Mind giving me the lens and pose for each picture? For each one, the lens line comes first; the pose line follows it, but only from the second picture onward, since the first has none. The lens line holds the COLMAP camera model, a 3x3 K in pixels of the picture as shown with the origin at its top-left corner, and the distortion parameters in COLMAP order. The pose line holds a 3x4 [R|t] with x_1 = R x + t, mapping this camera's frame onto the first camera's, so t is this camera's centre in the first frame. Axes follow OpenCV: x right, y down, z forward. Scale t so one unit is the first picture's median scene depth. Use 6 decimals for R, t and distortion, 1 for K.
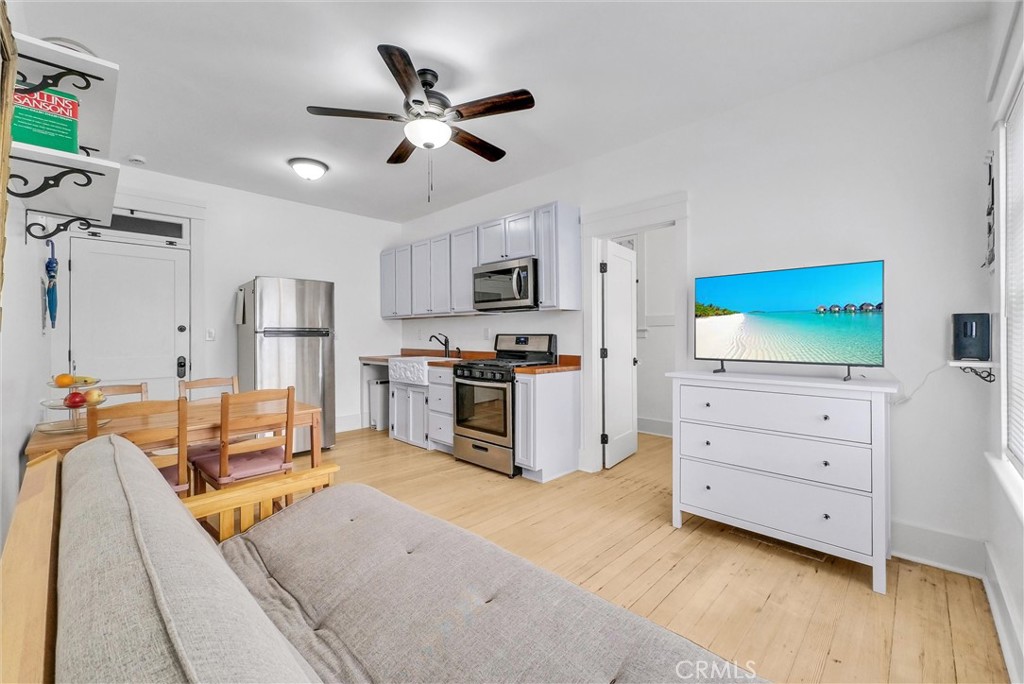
lens RADIAL K [[424.1, 0, 512.9], [0, 424.1, 324.3], [0, 0, 1]] dist [0.001021, 0.000229]
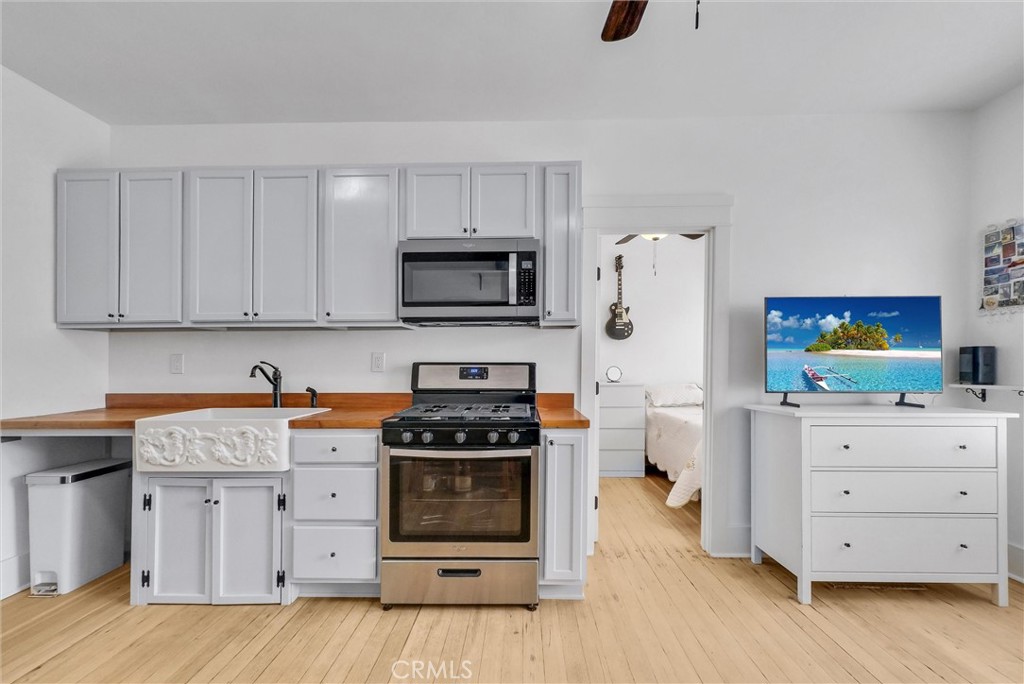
lens RADIAL K [[424.1, 0, 517.8], [0, 424.1, 357.3], [0, 0, 1]] dist [0.001021, 0.000229]
pose [[0.727826, 0.008990, 0.685703, -0.380186], [-0.016860, 0.999846, 0.004787, 0.011935], [-0.685555, -0.015045, 0.727866, 0.533523]]
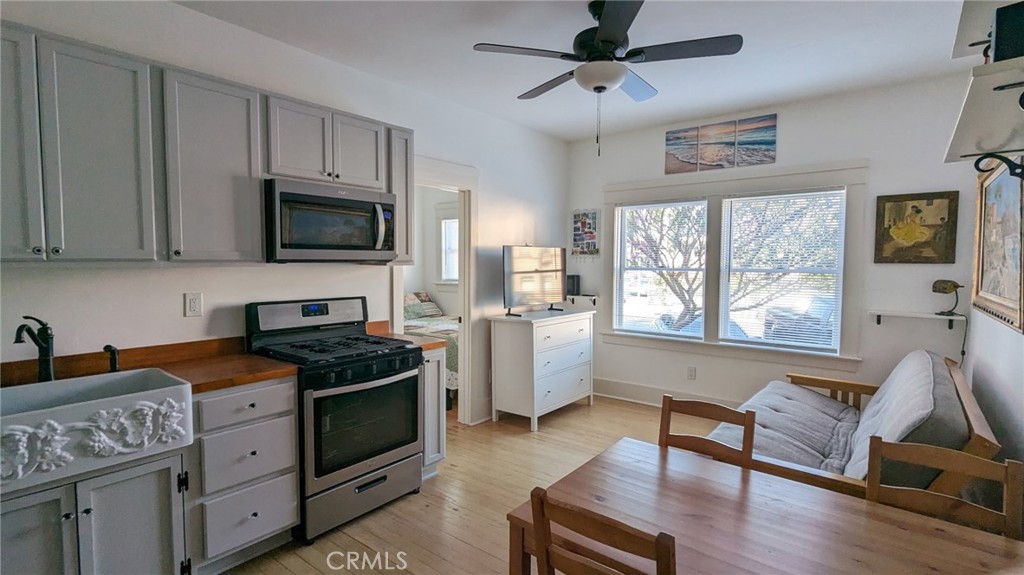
lens RADIAL K [[486.7, 0, 513.6], [0, 486.7, 282.1], [0, 0, 1]] dist [0.000778, 0.002235]
pose [[-0.103797, -0.038676, 0.993846, -0.771815], [-0.026337, 0.999000, 0.036126, -0.038890], [-0.994250, -0.022425, -0.104712, 0.831475]]
